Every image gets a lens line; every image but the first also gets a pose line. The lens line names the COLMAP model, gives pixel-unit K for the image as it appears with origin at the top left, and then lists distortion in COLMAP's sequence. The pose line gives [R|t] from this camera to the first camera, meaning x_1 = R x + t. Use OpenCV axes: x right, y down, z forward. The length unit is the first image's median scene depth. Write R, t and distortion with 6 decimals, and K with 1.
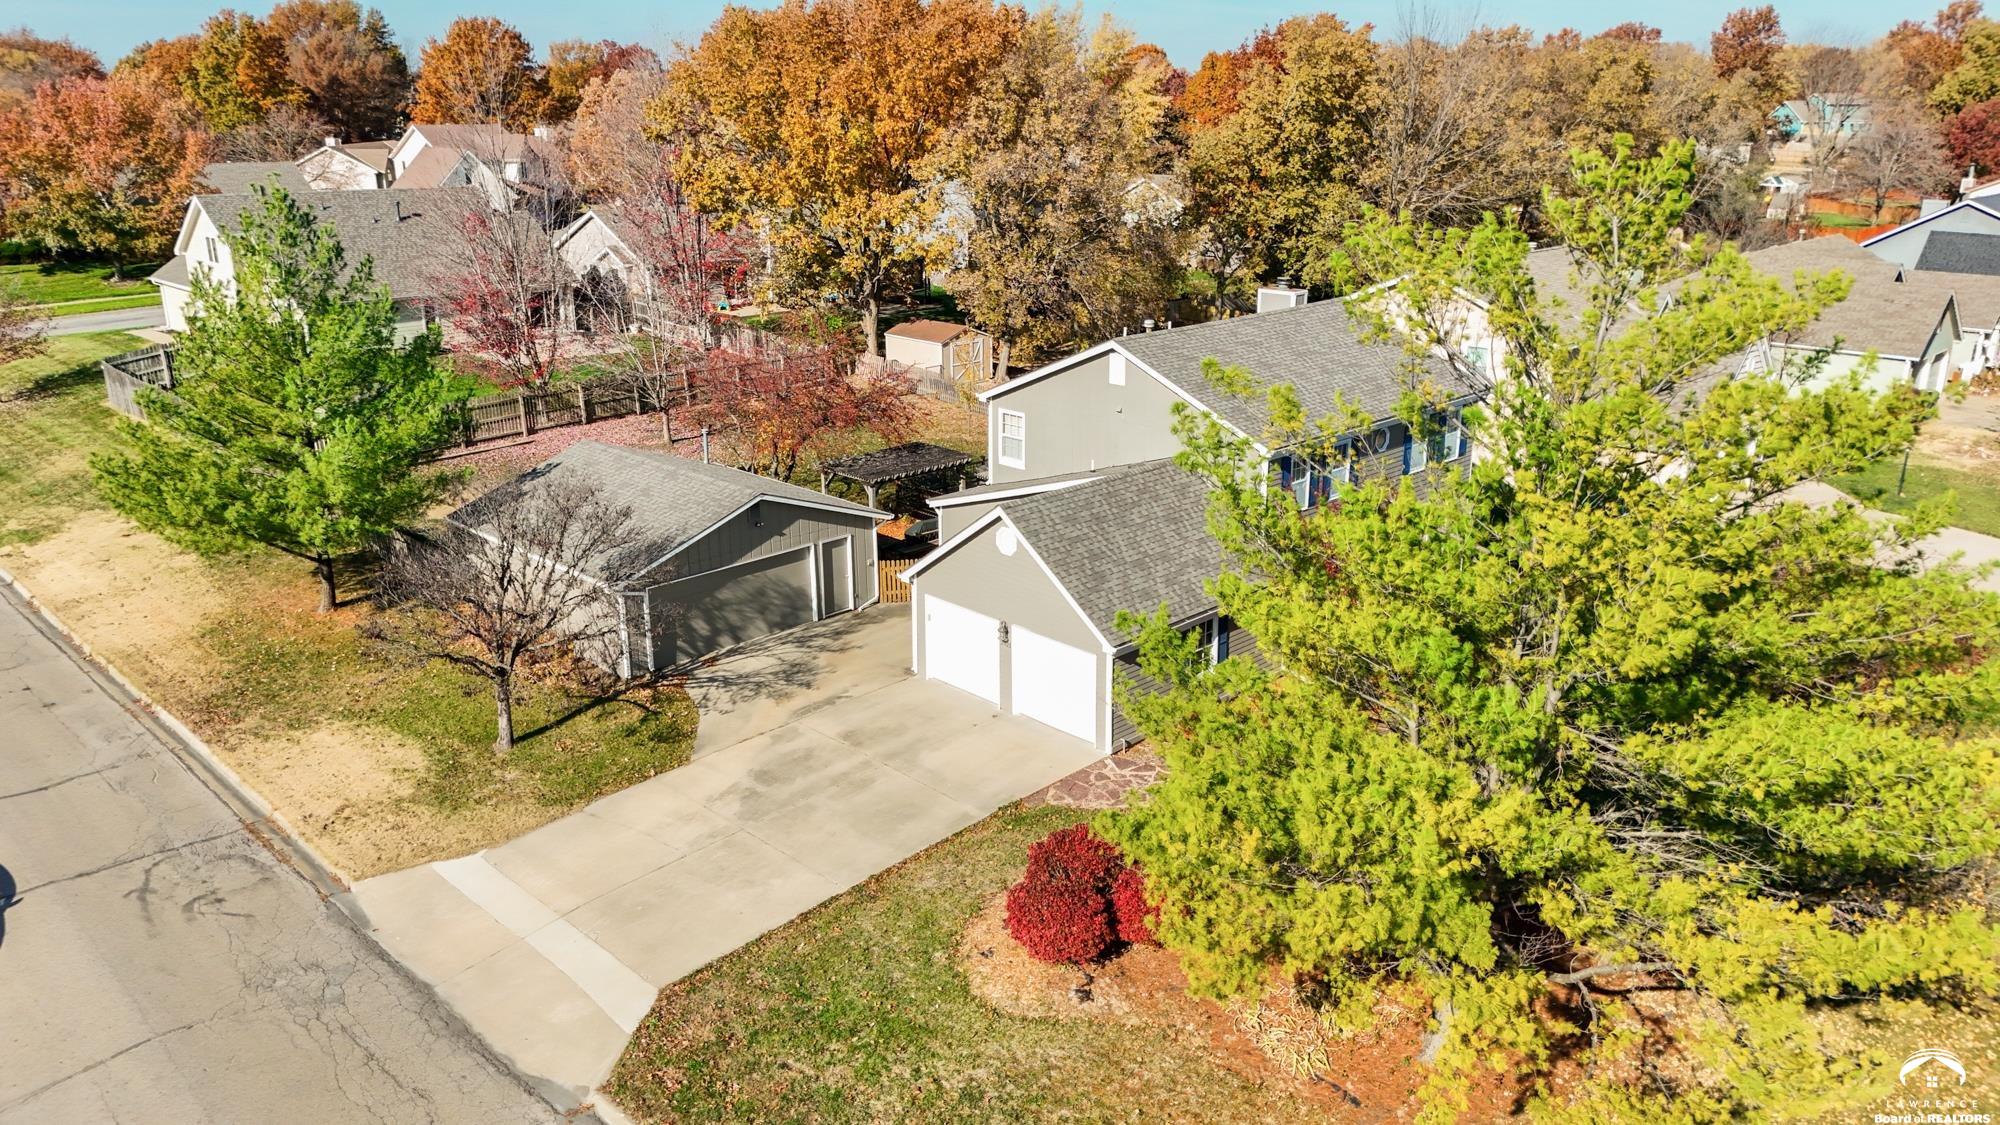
lens RADIAL K [[1450.5, 0, 1003.5], [0, 1450.5, 534.6], [0, 0, 1]] dist [0.070585, -0.064690]
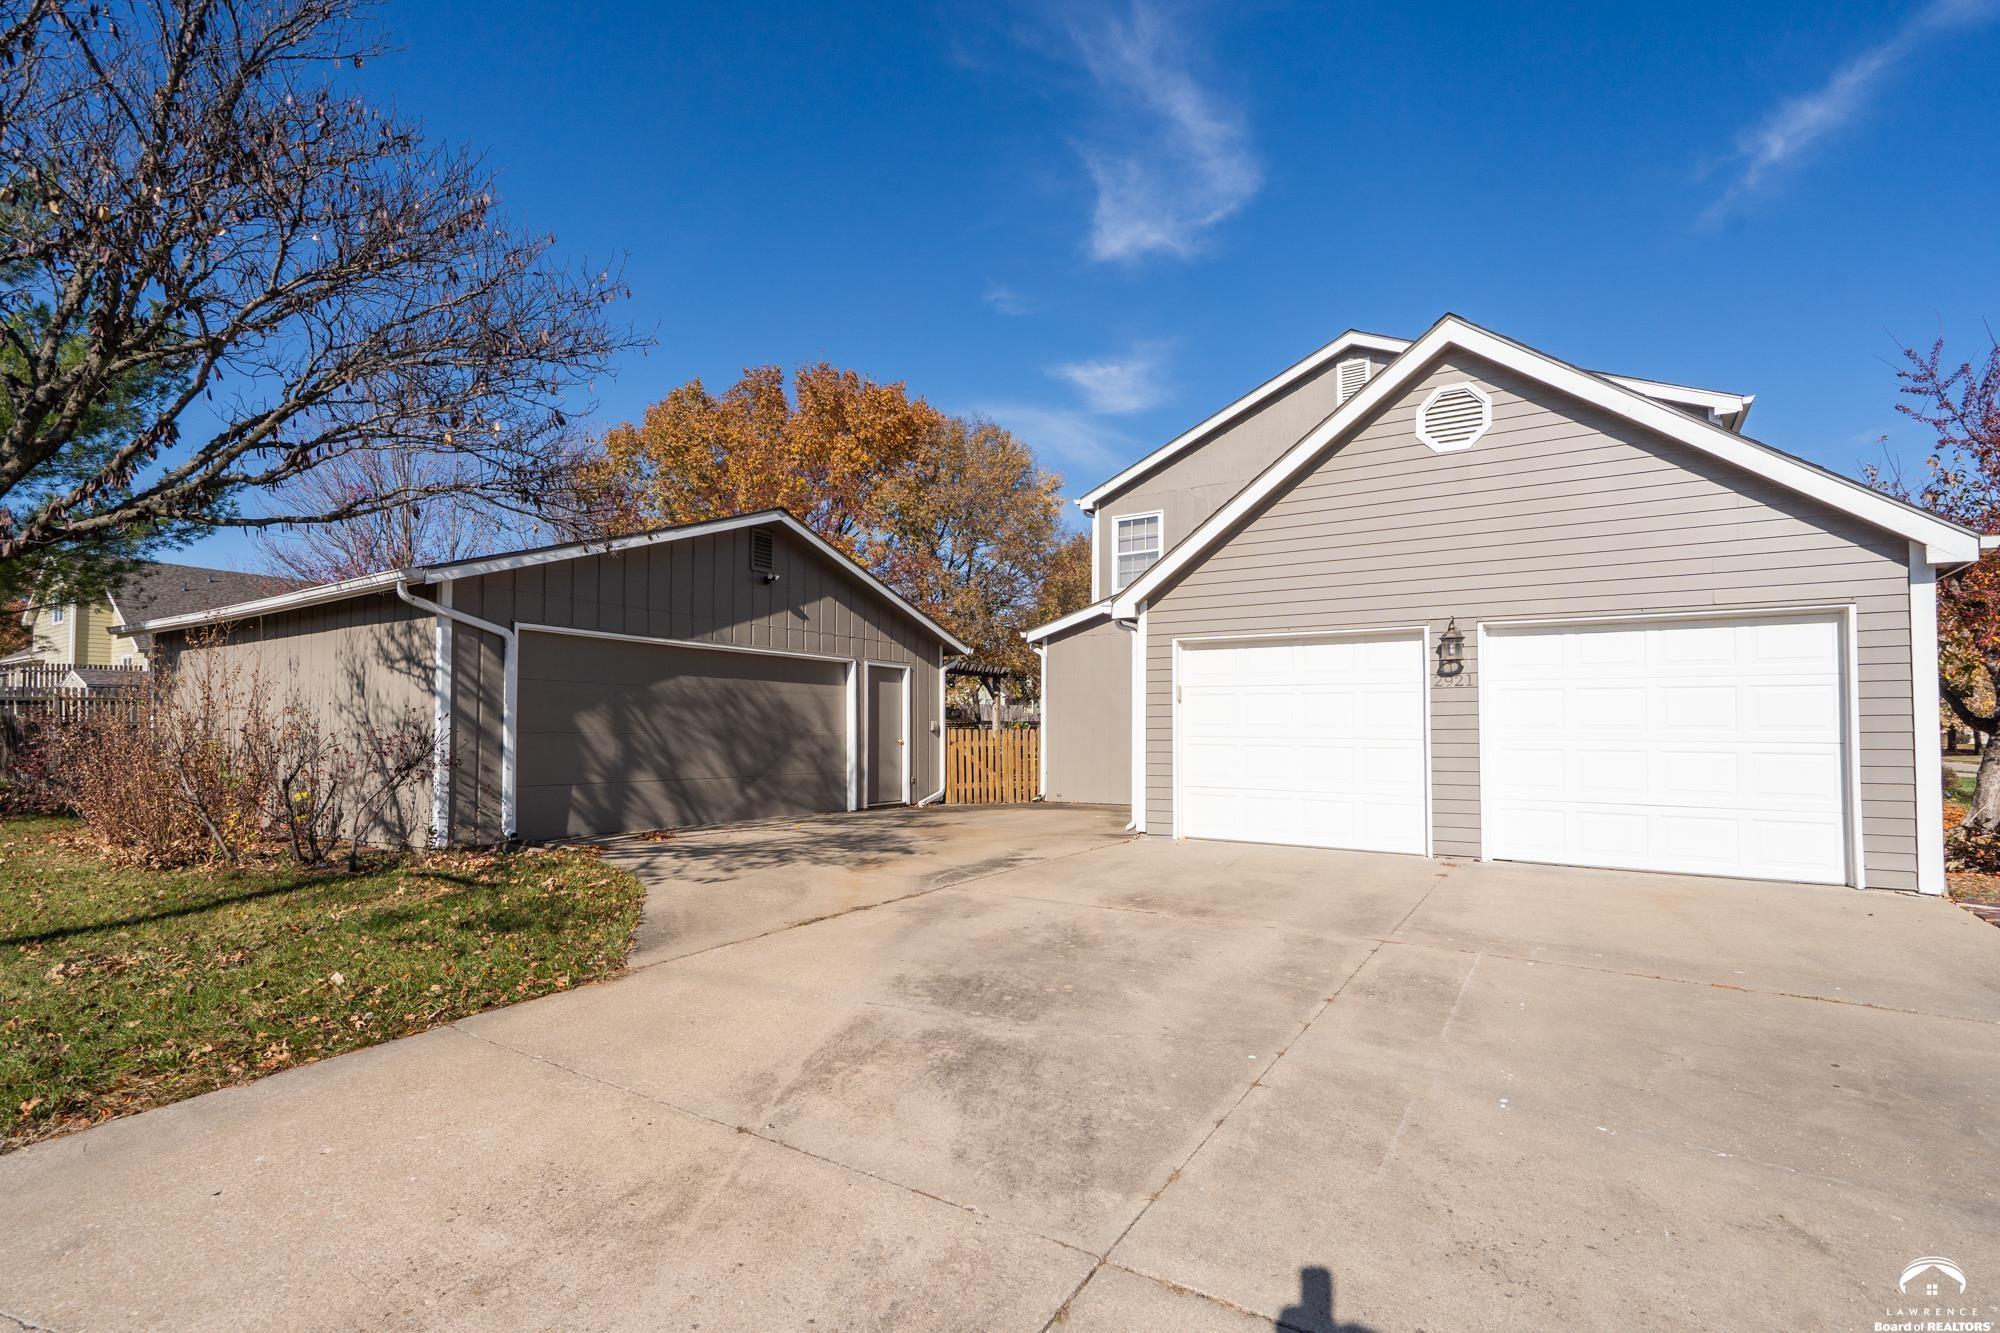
lens RADIAL K [[917.2, 0, 992.0], [0, 917.2, 707.2], [0, 0, 1]] dist [-0.012882, 0.004910]
pose [[0.978128, 0.016142, 0.207374, -0.172916], [0.050715, 0.948388, -0.313032, 0.151951], [-0.201724, 0.316702, 0.926826, 0.768535]]
